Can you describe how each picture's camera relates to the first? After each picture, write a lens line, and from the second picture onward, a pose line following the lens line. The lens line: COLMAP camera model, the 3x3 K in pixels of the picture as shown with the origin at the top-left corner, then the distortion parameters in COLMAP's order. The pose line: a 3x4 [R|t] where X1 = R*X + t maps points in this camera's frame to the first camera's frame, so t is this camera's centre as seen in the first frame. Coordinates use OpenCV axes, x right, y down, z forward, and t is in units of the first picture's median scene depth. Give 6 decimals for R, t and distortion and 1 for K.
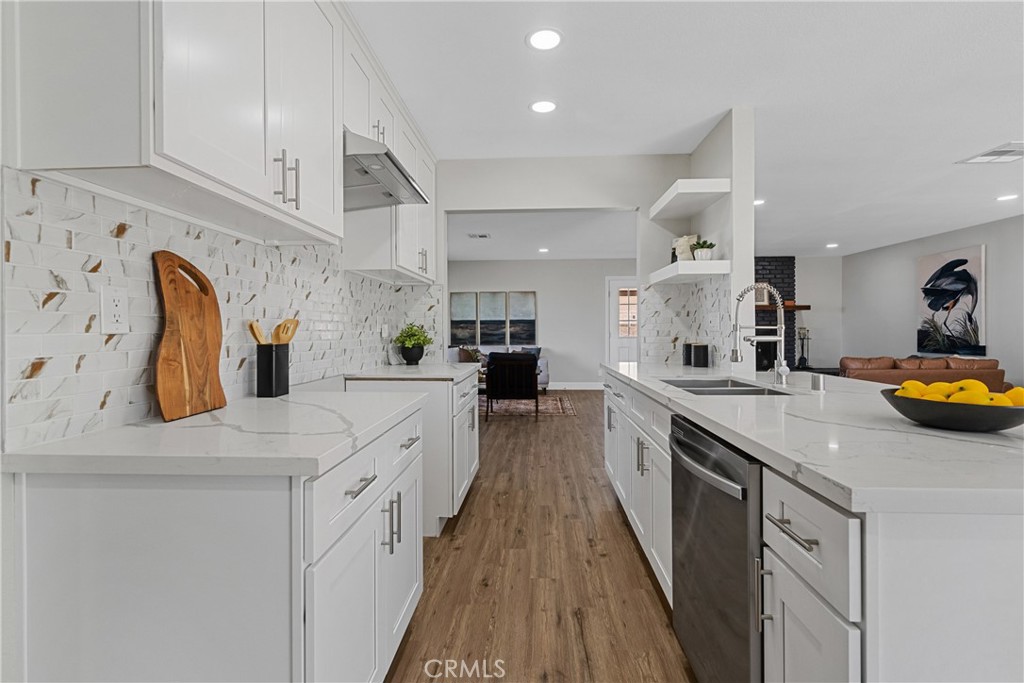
lens RADIAL K [[467.4, 0, 513.8], [0, 467.4, 329.5], [0, 0, 1]] dist [-0.005927, 0.003659]
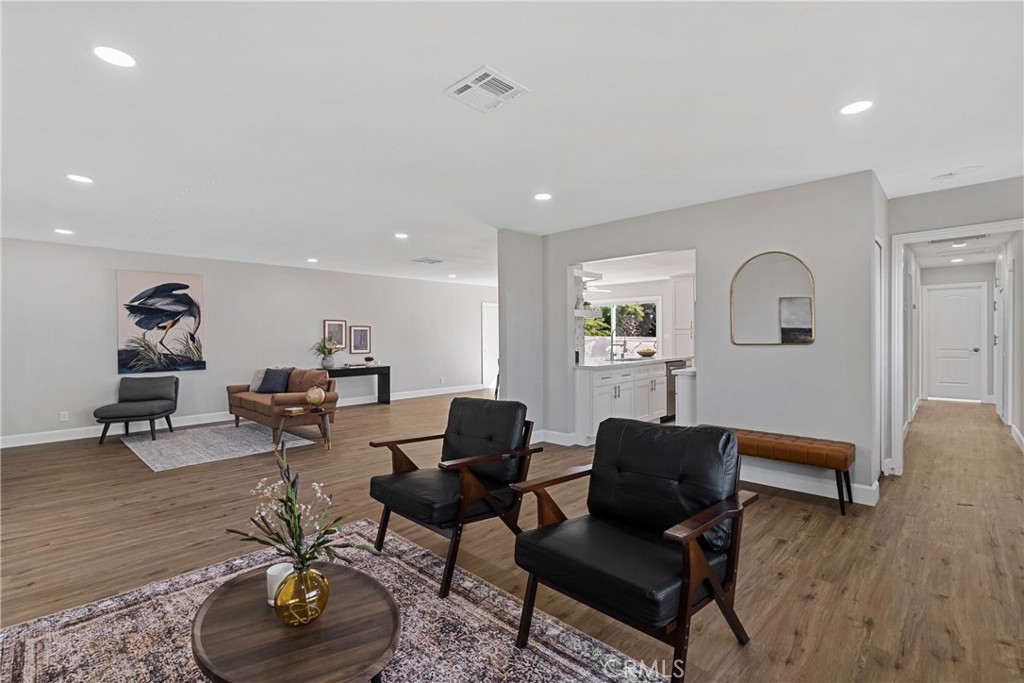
lens RADIAL K [[467.4, 0, 508.5], [0, 467.4, 338.2], [0, 0, 1]] dist [-0.005927, 0.003659]
pose [[-0.754185, 0.007890, 0.656615, -0.426118], [0.013129, 0.999909, 0.003065, -0.020518], [-0.656531, 0.010932, -0.754220, 1.690786]]
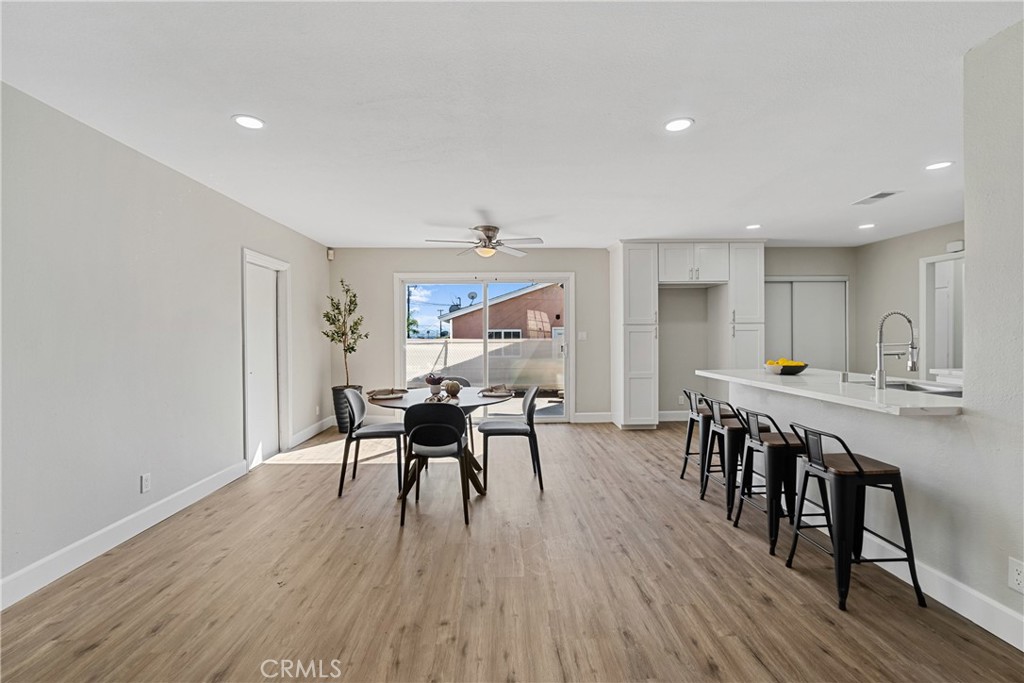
lens RADIAL K [[467.4, 0, 510.3], [0, 467.4, 335.4], [0, 0, 1]] dist [-0.005927, 0.003659]
pose [[-0.996547, 0.015932, -0.081483, 0.744600], [0.015827, 0.999873, 0.001934, -0.022021], [0.081503, 0.000638, -0.996673, 0.974513]]
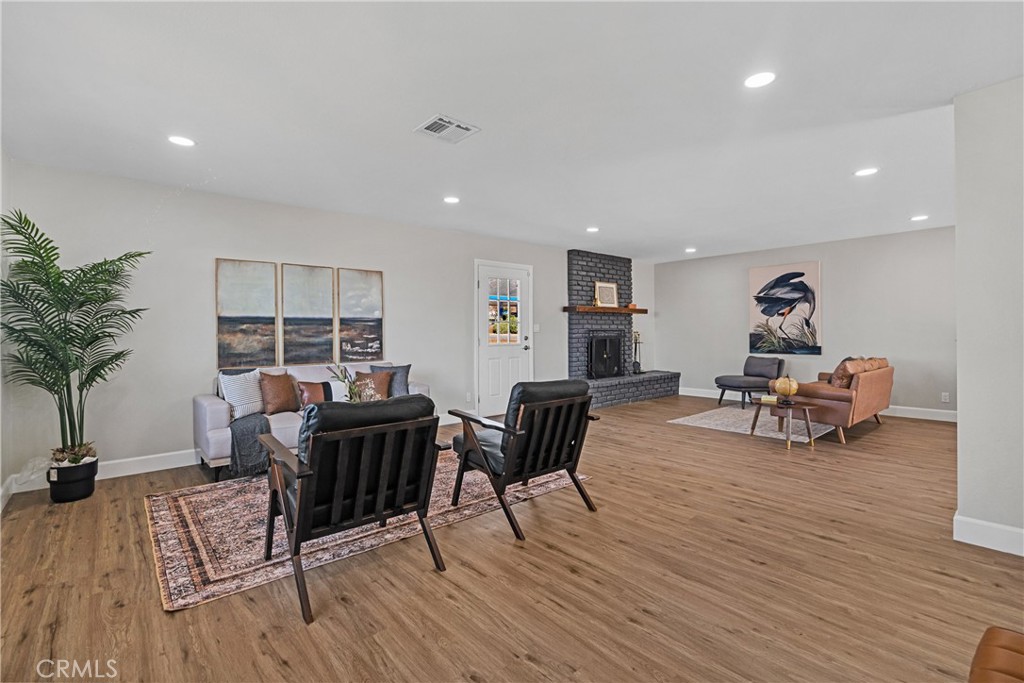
lens RADIAL K [[467.4, 0, 506.4], [0, 467.4, 329.7], [0, 0, 1]] dist [-0.005927, 0.003659]
pose [[0.722453, 0.003291, 0.691412, -0.467657], [0.004526, 0.999945, -0.009489, 0.000282], [-0.691405, 0.009985, 0.722398, 0.848970]]
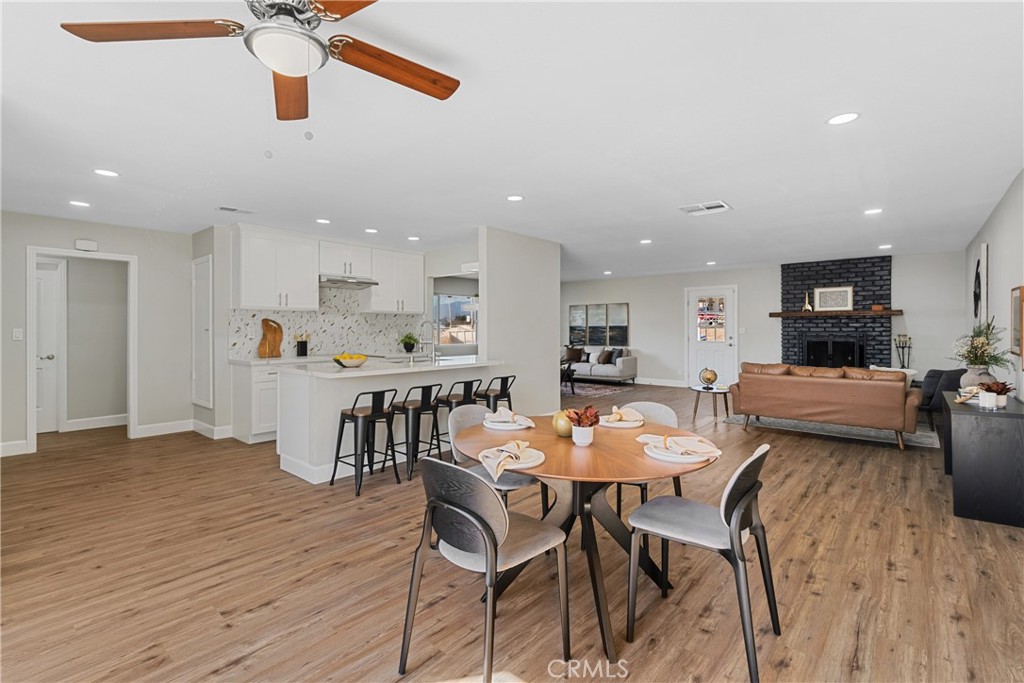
lens RADIAL K [[467.4, 0, 512.9], [0, 467.4, 327.1], [0, 0, 1]] dist [-0.005927, 0.003659]
pose [[0.790395, 0.001332, -0.612596, 1.033435], [-0.003468, 0.999991, -0.002300, -0.025181], [0.612588, 0.003943, 0.790393, -0.279273]]
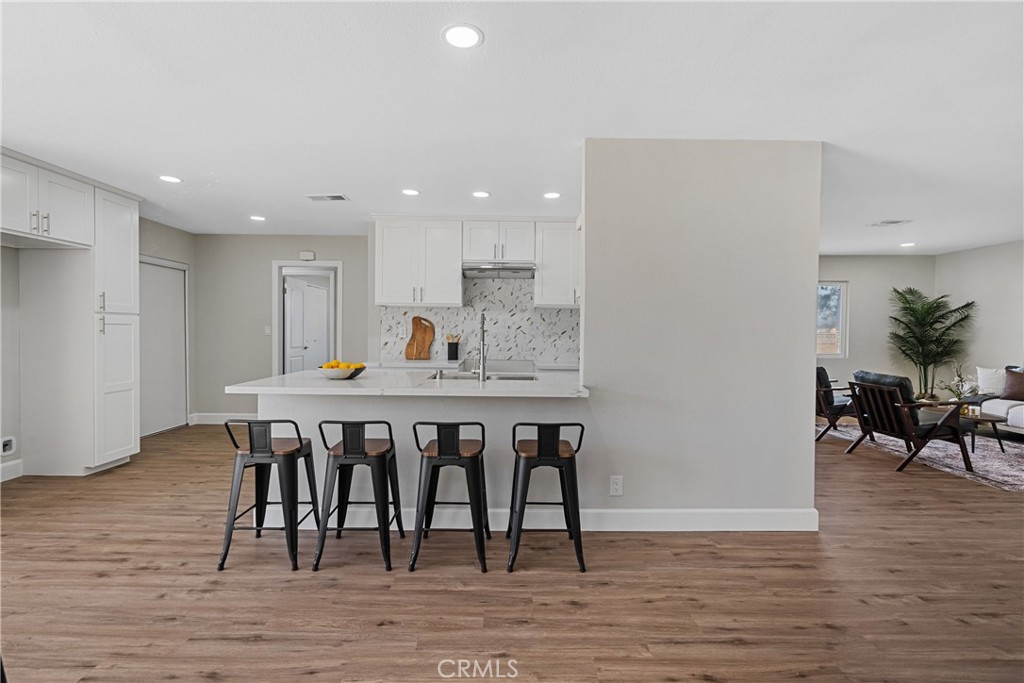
lens RADIAL K [[467.4, 0, 512.6], [0, 467.4, 336.9], [0, 0, 1]] dist [-0.005927, 0.003659]
pose [[0.059186, 0.019016, -0.998066, 0.902427], [-0.010253, 0.999777, 0.018441, -0.022556], [0.998194, 0.009142, 0.059367, 0.443852]]
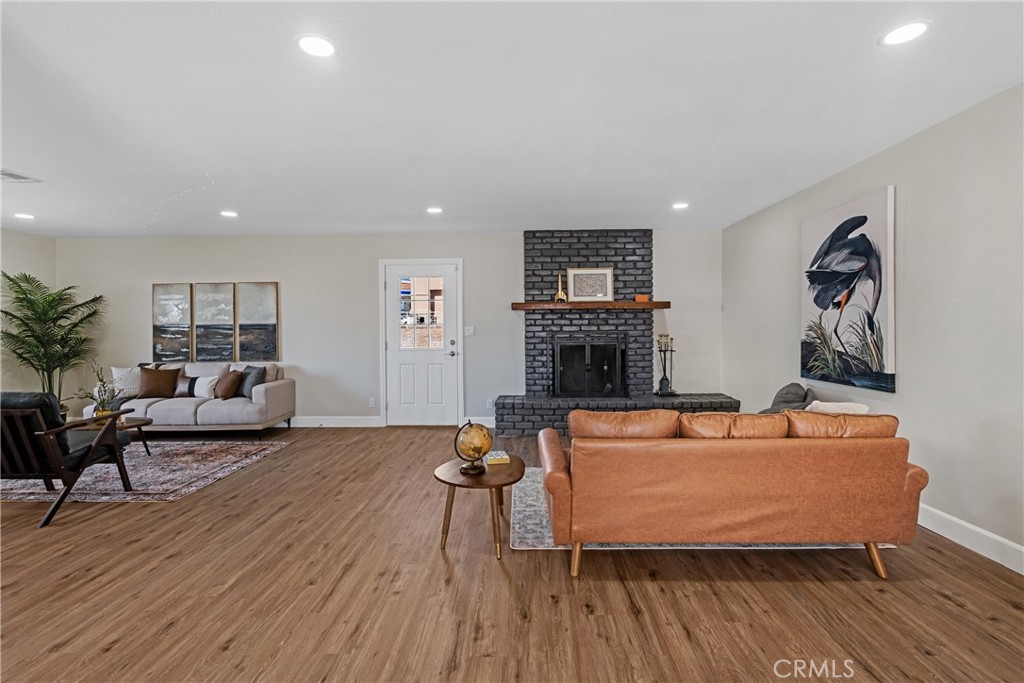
lens RADIAL K [[467.4, 0, 515.3], [0, 467.4, 333.3], [0, 0, 1]] dist [-0.005927, 0.003659]
pose [[0.999437, -0.003356, 0.033376, 0.680278], [0.003073, 0.999959, 0.008514, -0.021786], [-0.033403, -0.008407, 0.999407, 0.584596]]
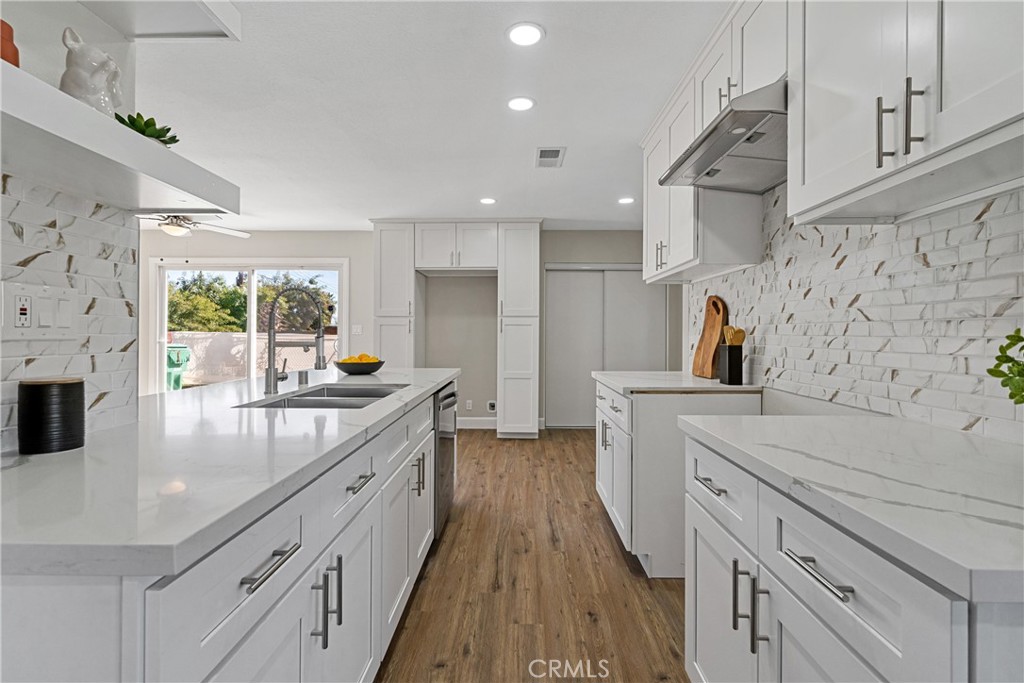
lens RADIAL K [[467.4, 0, 508.8], [0, 467.4, 336.7], [0, 0, 1]] dist [-0.005927, 0.003659]
pose [[-0.999635, 0.002713, -0.026881, 0.055294], [0.002591, 0.999986, 0.004550, -0.000104], [0.026893, 0.004479, -0.999628, 0.857403]]
